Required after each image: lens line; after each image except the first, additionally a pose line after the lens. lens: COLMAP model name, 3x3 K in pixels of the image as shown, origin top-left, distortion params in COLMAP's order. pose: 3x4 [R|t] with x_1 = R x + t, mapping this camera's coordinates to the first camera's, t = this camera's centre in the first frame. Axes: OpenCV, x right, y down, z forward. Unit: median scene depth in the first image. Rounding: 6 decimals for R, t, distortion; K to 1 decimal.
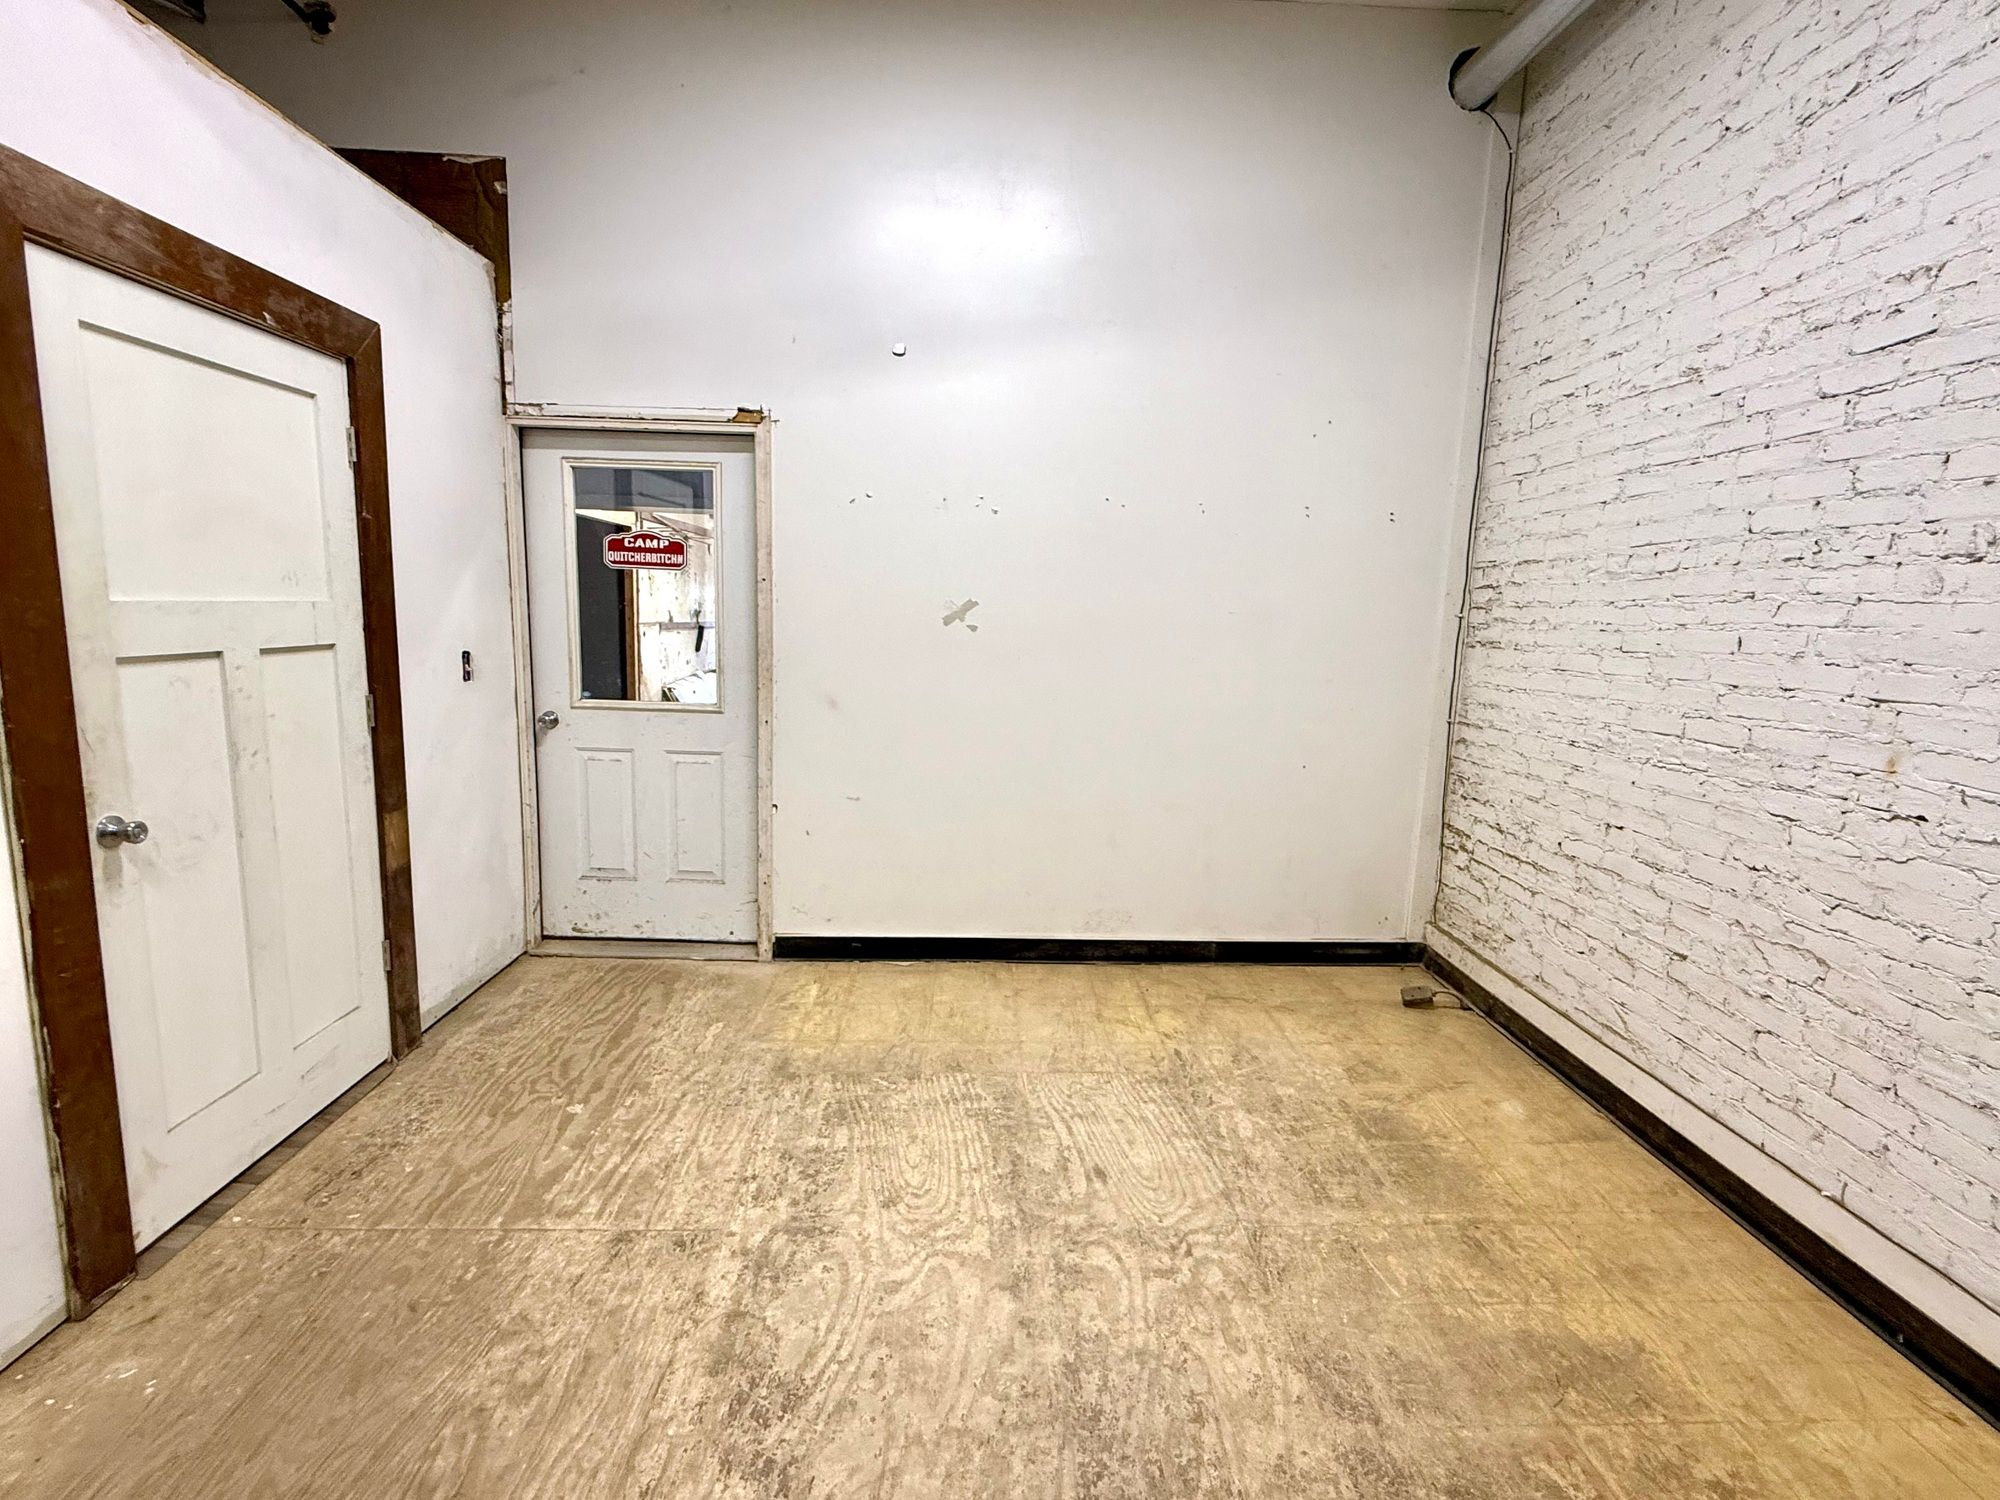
lens RADIAL K [[936.2, 0, 999.7], [0, 936.2, 747.9], [0, 0, 1]] dist [0.000448, -0.000071]
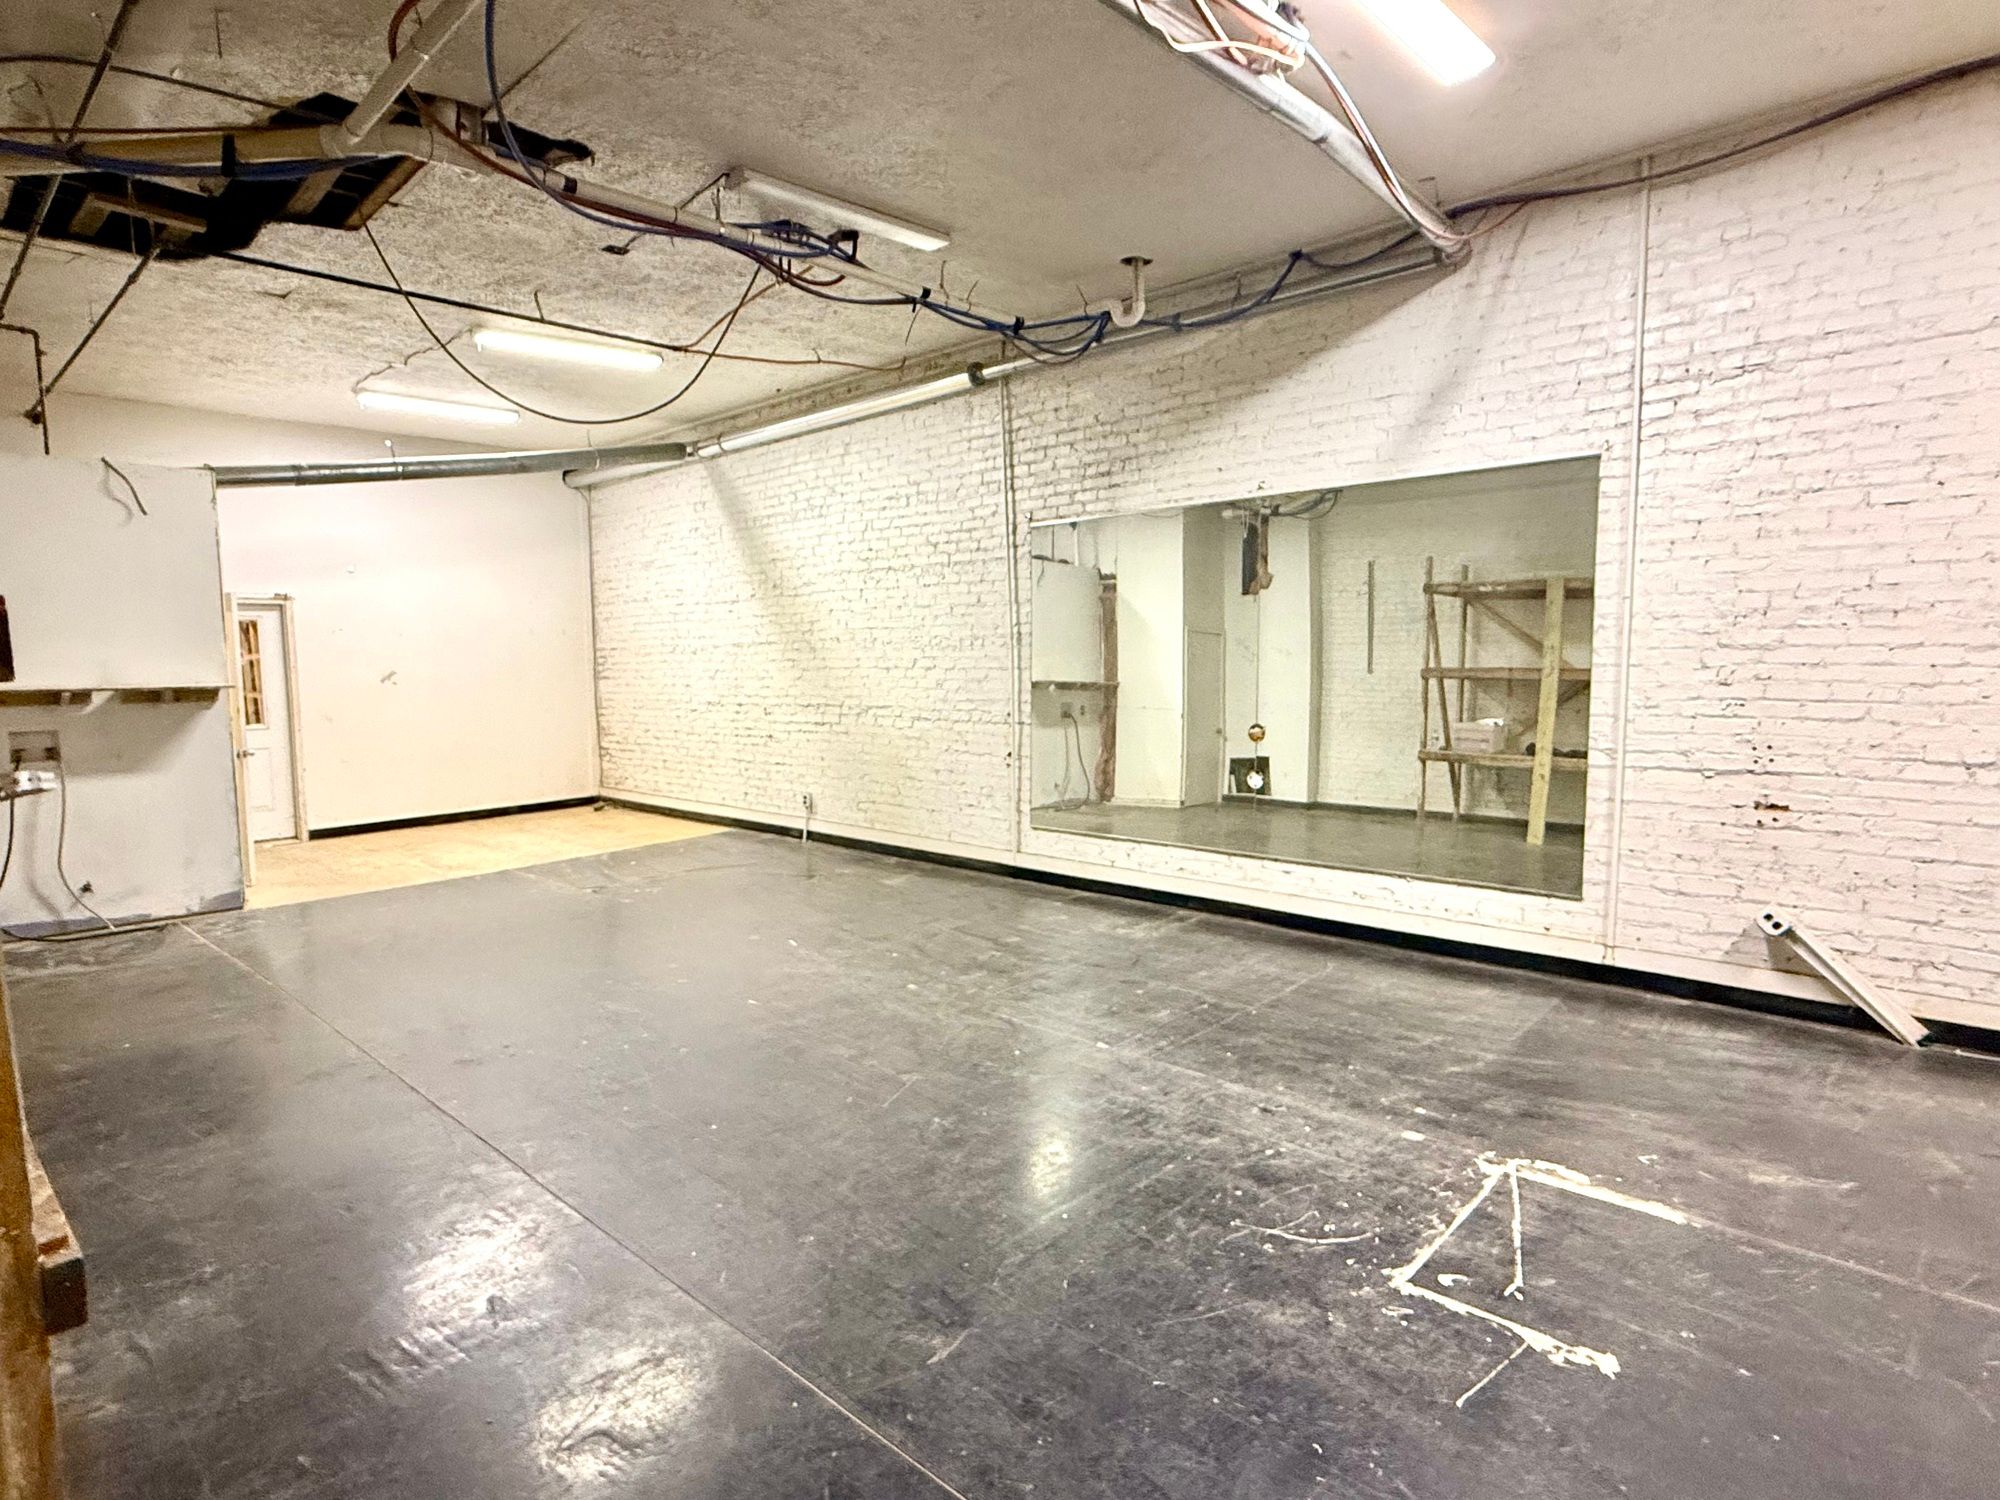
lens RADIAL K [[1041.0, 0, 998.9], [0, 1041.0, 750.2], [0, 0, 1]] dist [-0.000900, -0.000082]
pose [[0.689039, -0.105395, 0.717020, -0.905598], [0.140396, 0.990039, 0.010609, 0.231997], [-0.710996, 0.093357, 0.696972, -1.953997]]
